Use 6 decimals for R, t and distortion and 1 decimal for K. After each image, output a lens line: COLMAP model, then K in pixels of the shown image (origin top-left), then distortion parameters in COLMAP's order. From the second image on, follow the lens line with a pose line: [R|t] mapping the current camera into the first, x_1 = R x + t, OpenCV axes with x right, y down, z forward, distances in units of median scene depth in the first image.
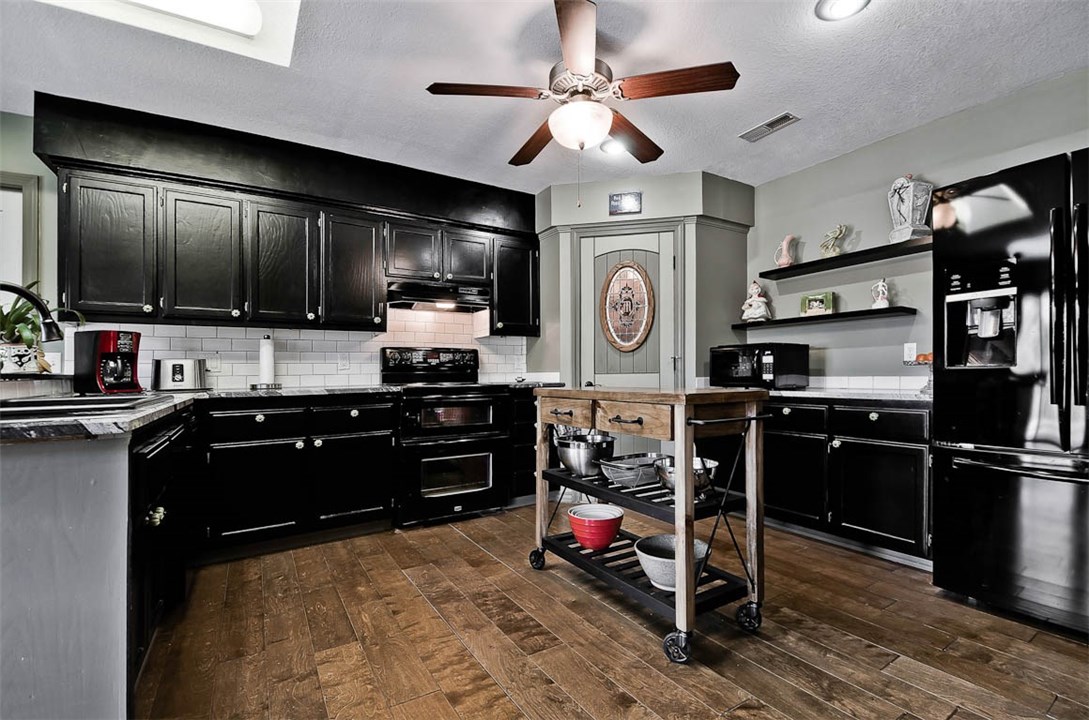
lens RADIAL K [[515.1, 0, 535.7], [0, 515.1, 369.4], [0, 0, 1]] dist [-0.001548, -0.000103]
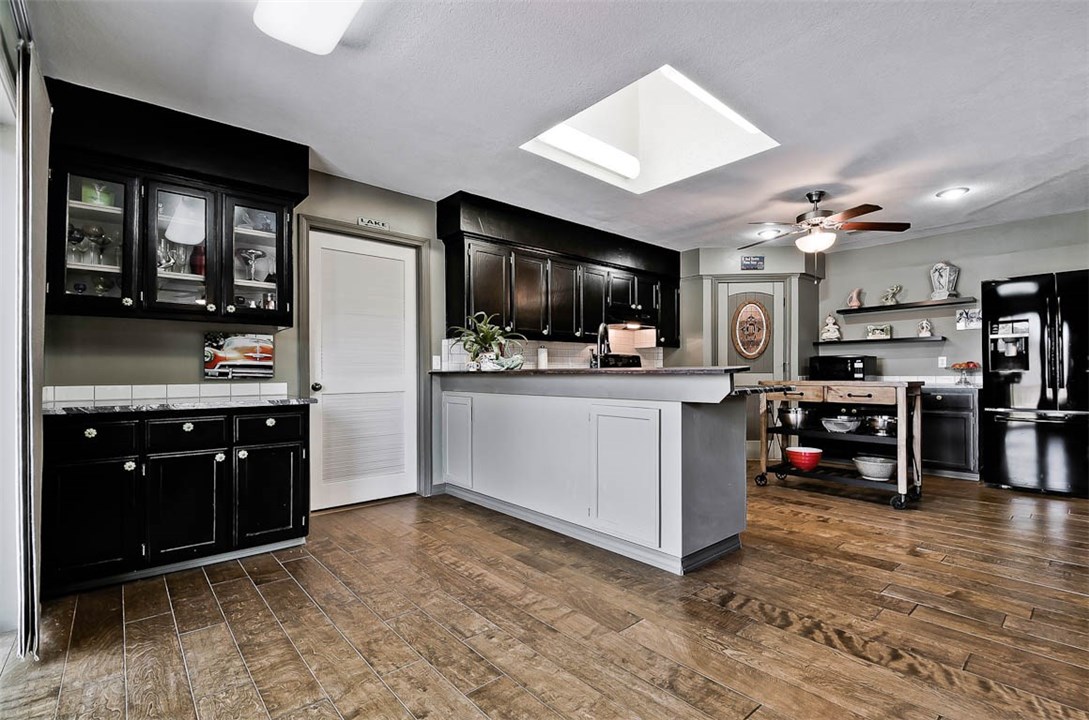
lens RADIAL K [[512.7, 0, 544.5], [0, 512.7, 360.0], [0, 0, 1]] dist [0.028848, -0.000265]
pose [[0.985633, 0.010878, 0.168548, -0.709041], [-0.005474, 0.999457, -0.032495, 0.020164], [-0.168810, 0.031106, 0.985158, -0.403218]]
